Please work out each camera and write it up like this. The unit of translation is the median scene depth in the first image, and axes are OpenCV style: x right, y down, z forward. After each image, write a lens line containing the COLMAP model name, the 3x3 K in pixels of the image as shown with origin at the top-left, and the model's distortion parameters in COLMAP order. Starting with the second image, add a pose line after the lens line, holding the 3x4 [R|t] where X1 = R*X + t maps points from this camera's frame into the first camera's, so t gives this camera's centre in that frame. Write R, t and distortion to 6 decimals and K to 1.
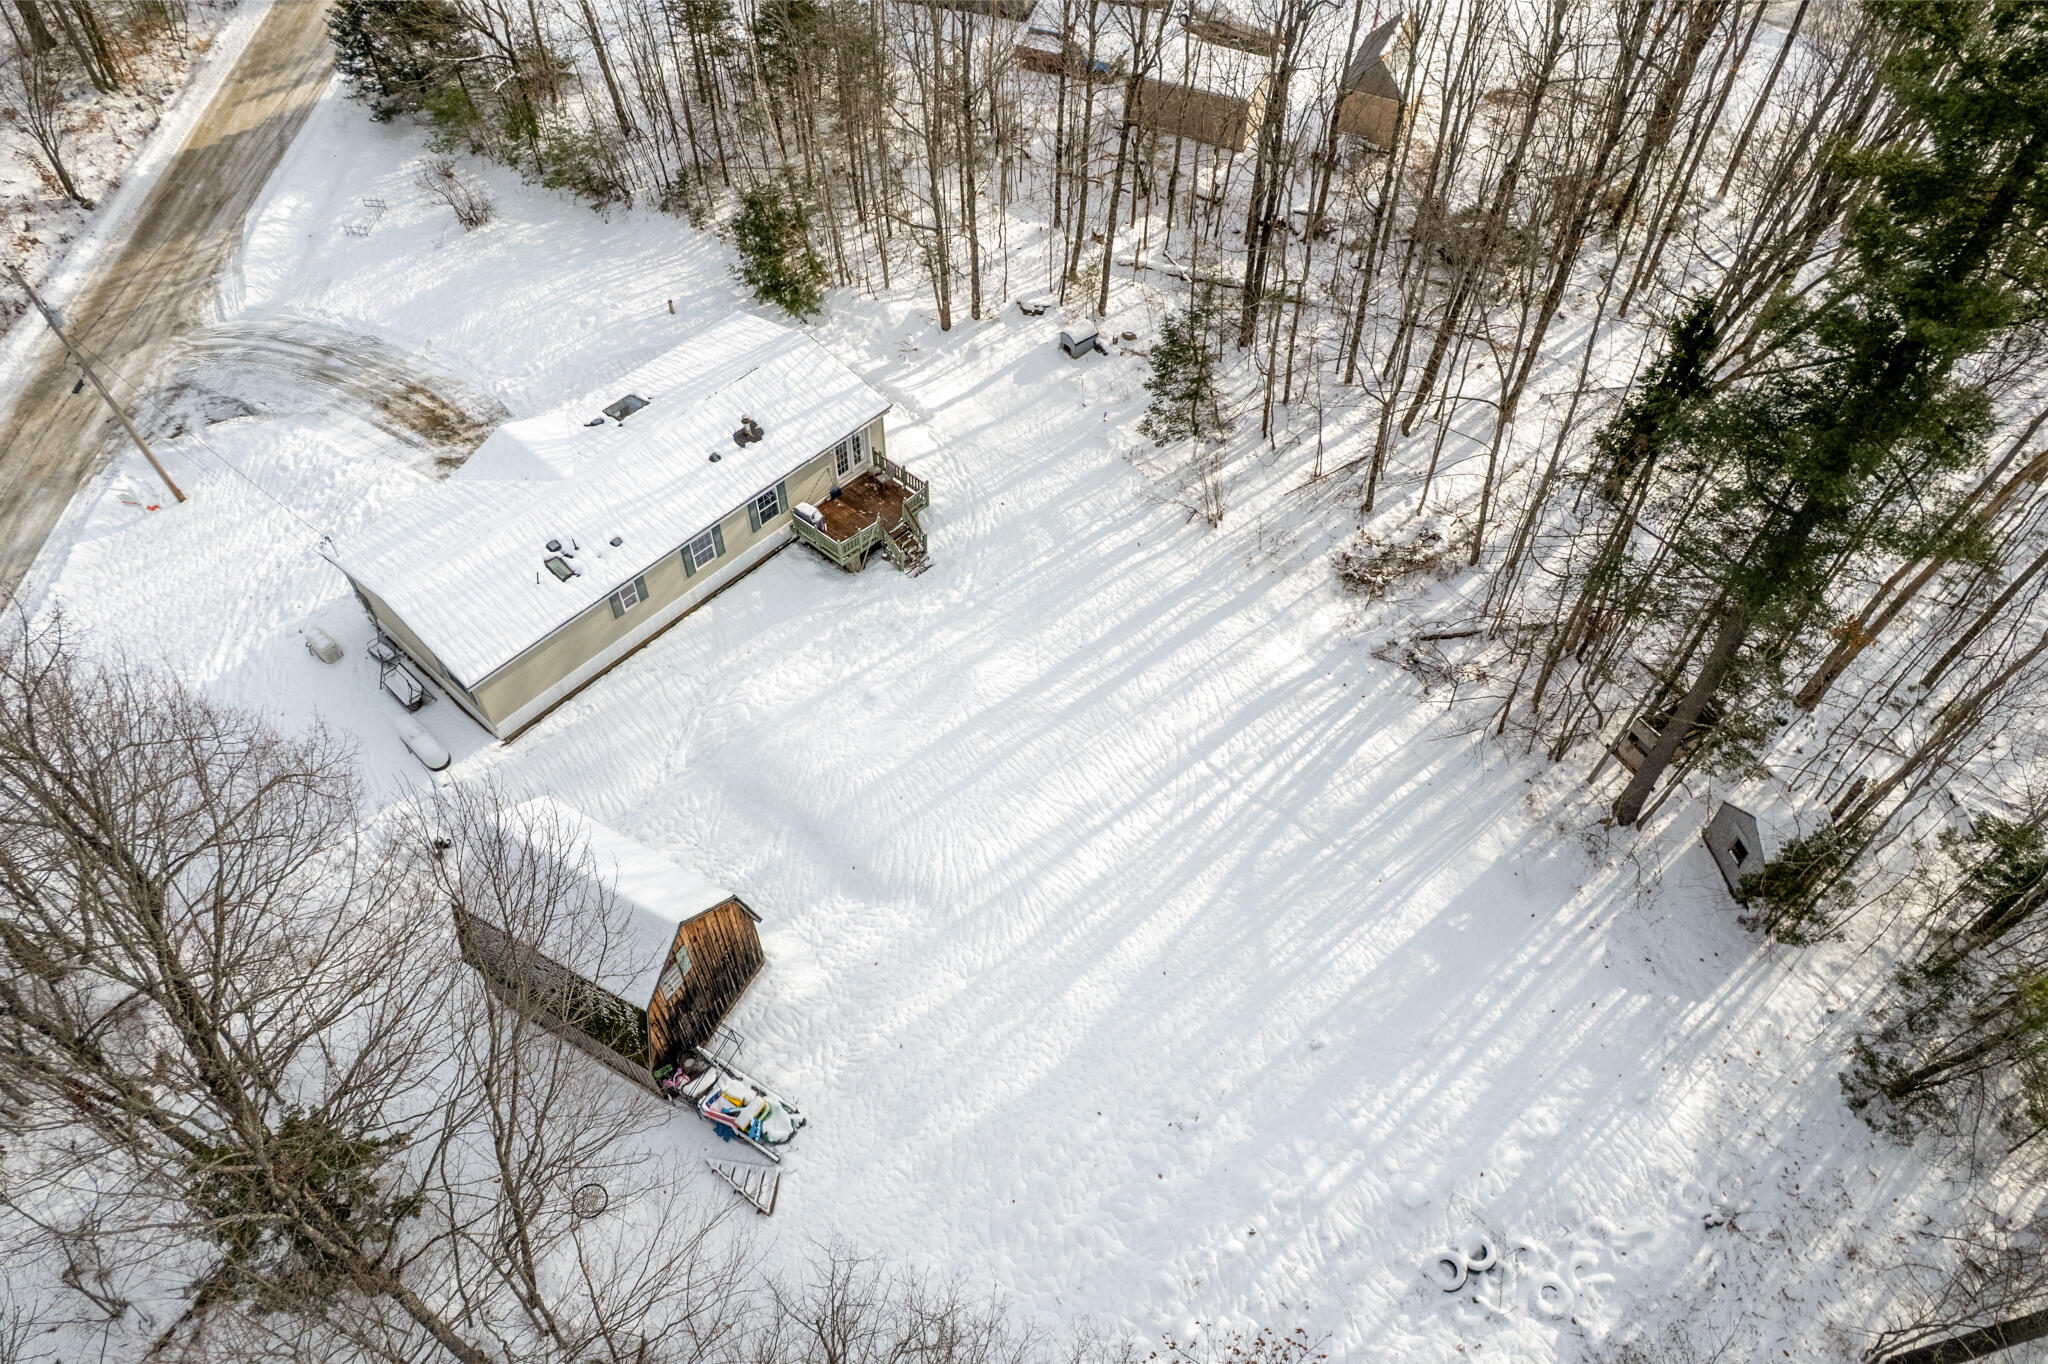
lens RADIAL K [[1311.8, 0, 1020.3], [0, 1311.8, 699.7], [0, 0, 1]] dist [-0.071978, 0.066459]
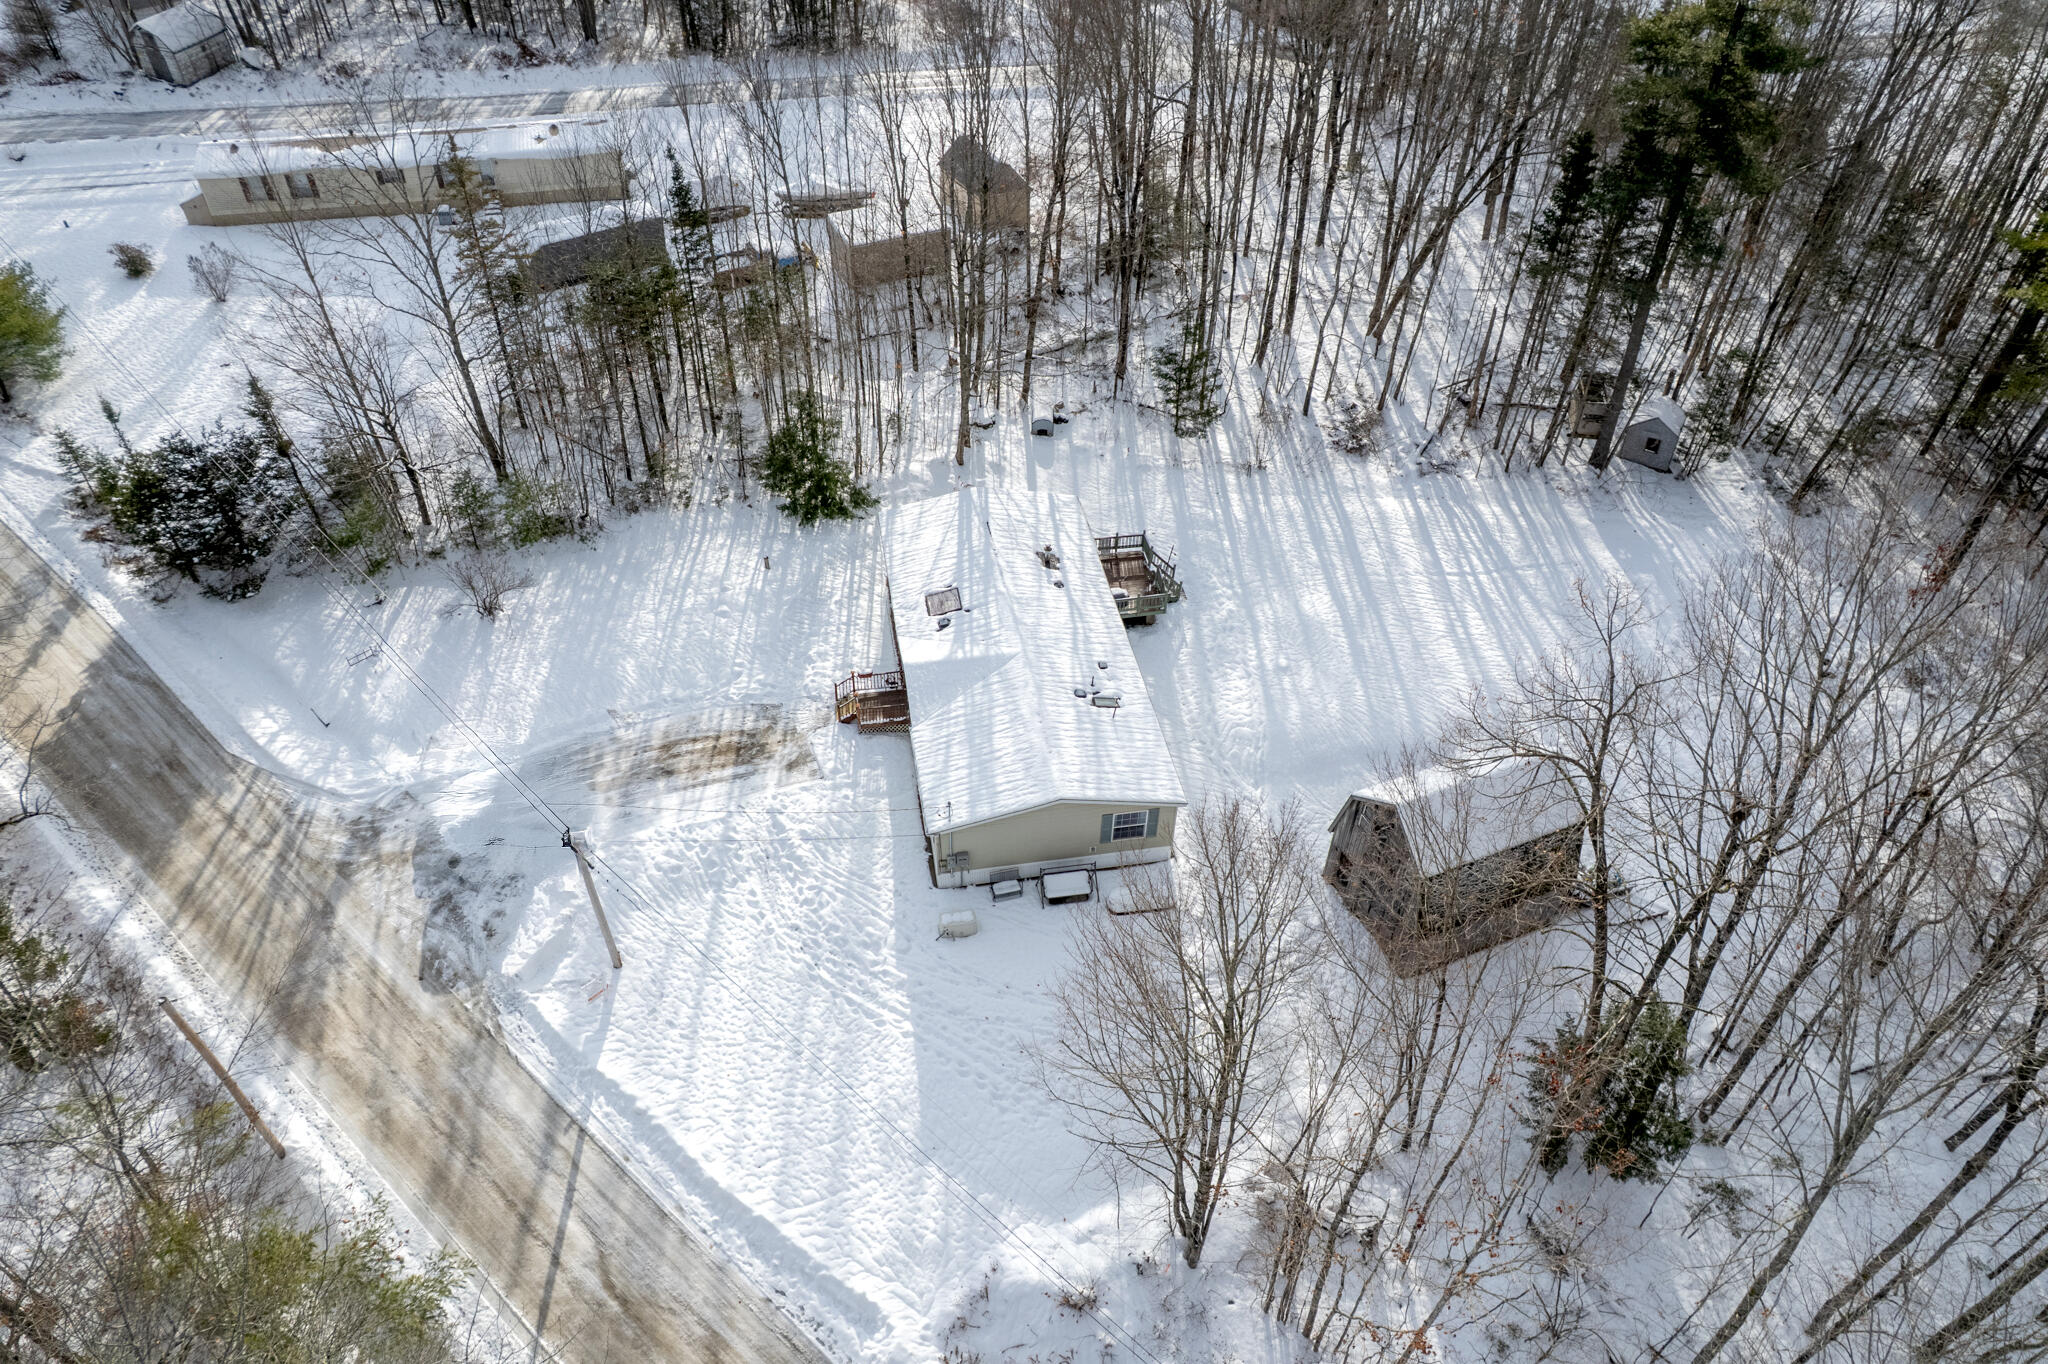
lens RADIAL K [[1311.8, 0, 1020.3], [0, 1311.8, 699.7], [0, 0, 1]] dist [-0.071978, 0.066459]
pose [[0.619377, -0.525889, 0.582935, -0.949838], [0.609706, 0.789971, 0.064844, -0.199190], [-0.494602, 0.315256, 0.809927, 0.142769]]
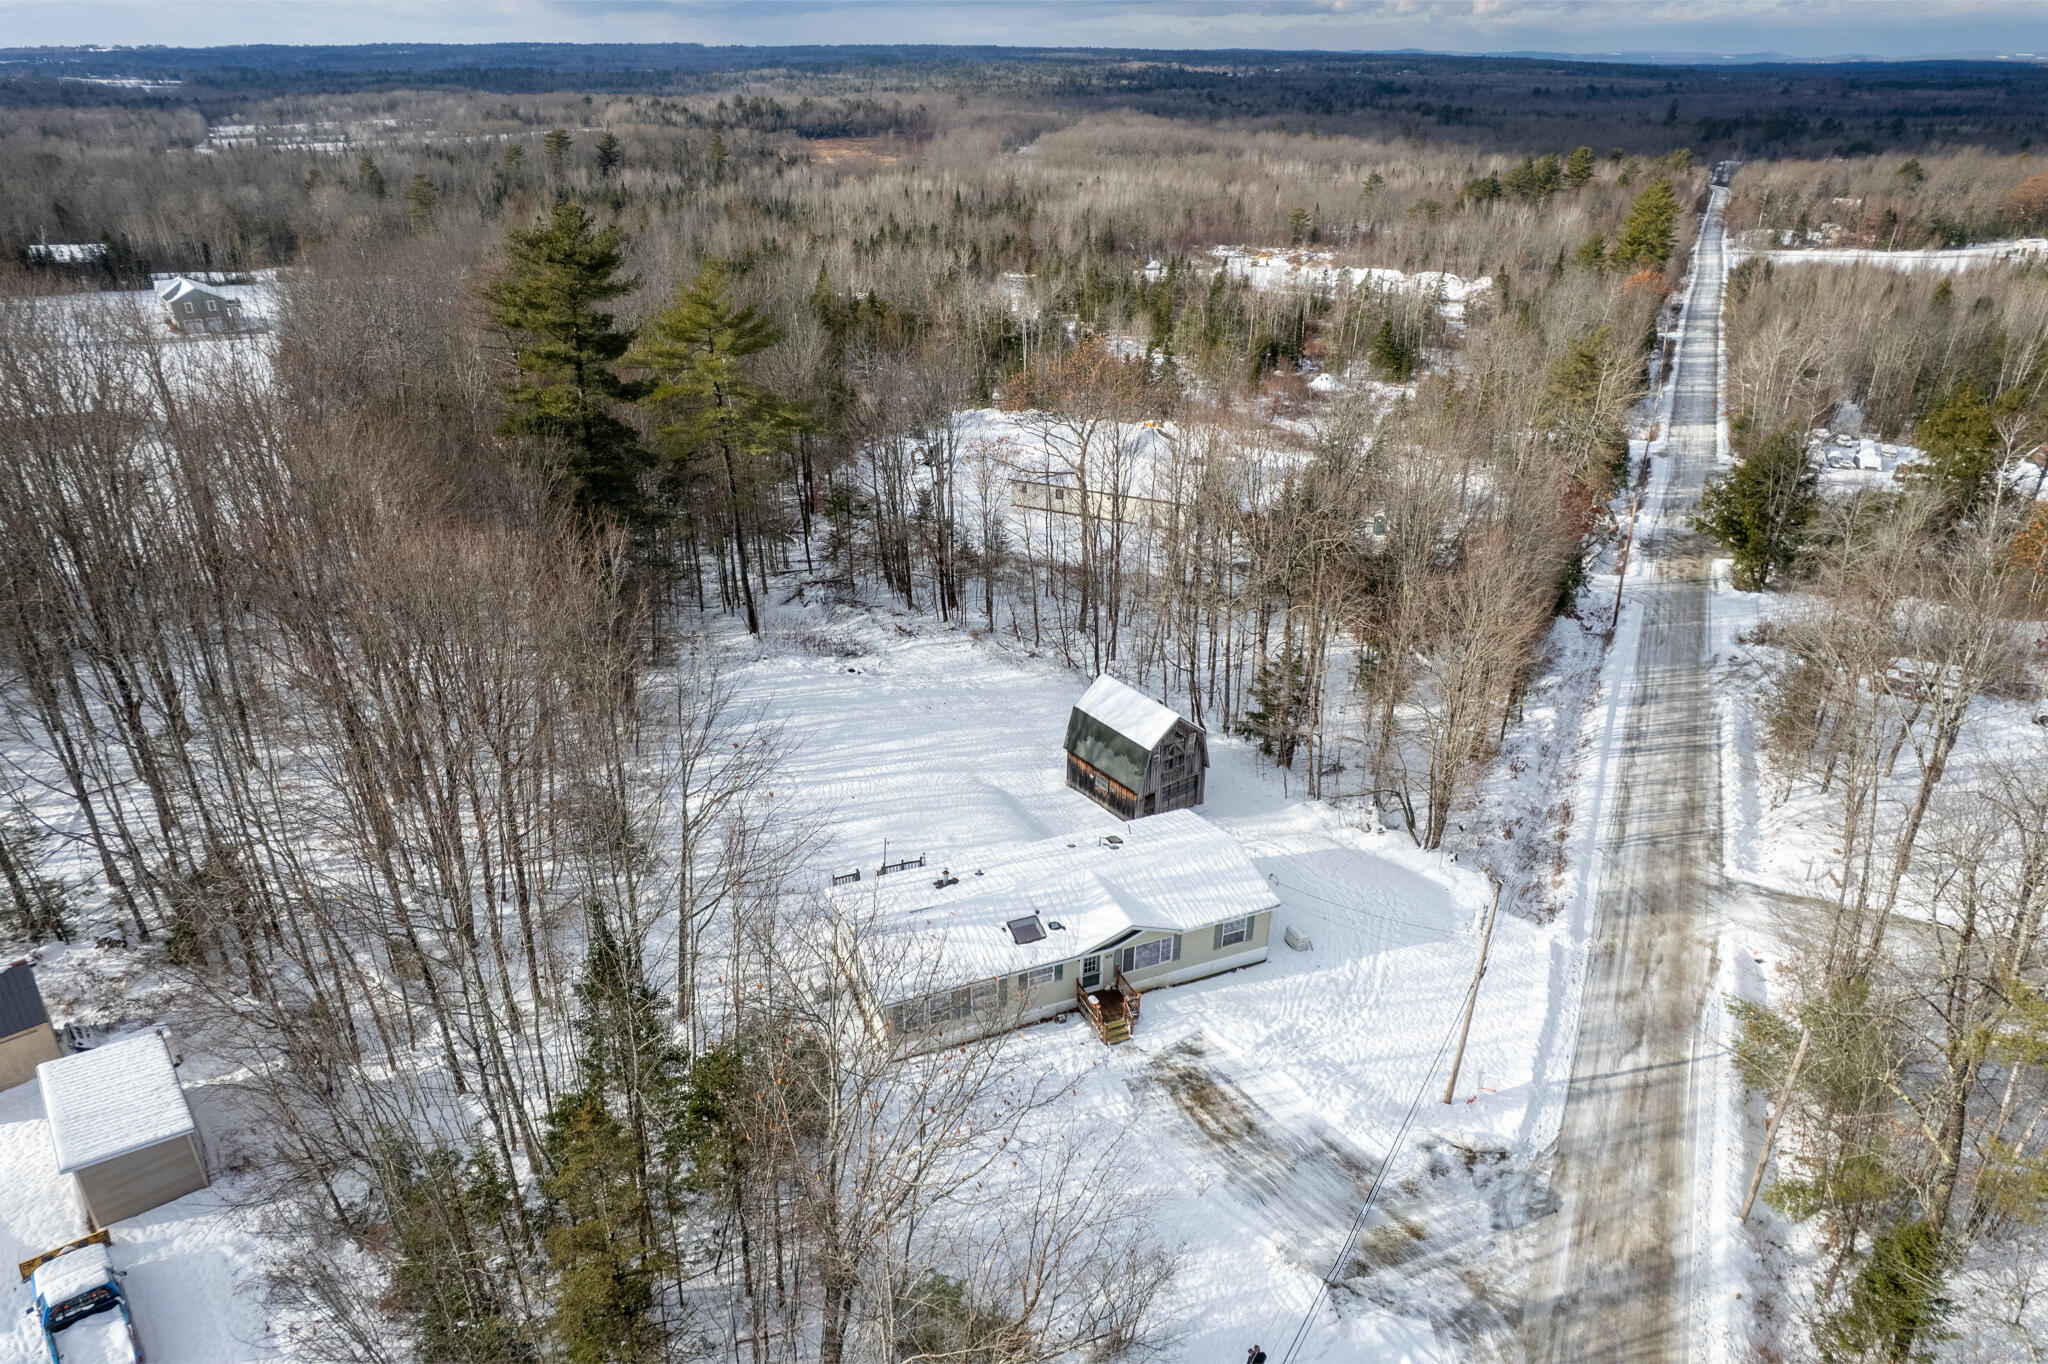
lens RADIAL K [[1311.8, 0, 1020.3], [0, 1311.8, 699.7], [0, 0, 1]] dist [-0.071978, 0.066459]
pose [[-0.902827, -0.198157, 0.381624, -0.718119], [0.332736, 0.240228, 0.911909, -1.366615], [-0.272378, 0.950276, -0.150950, 1.013342]]
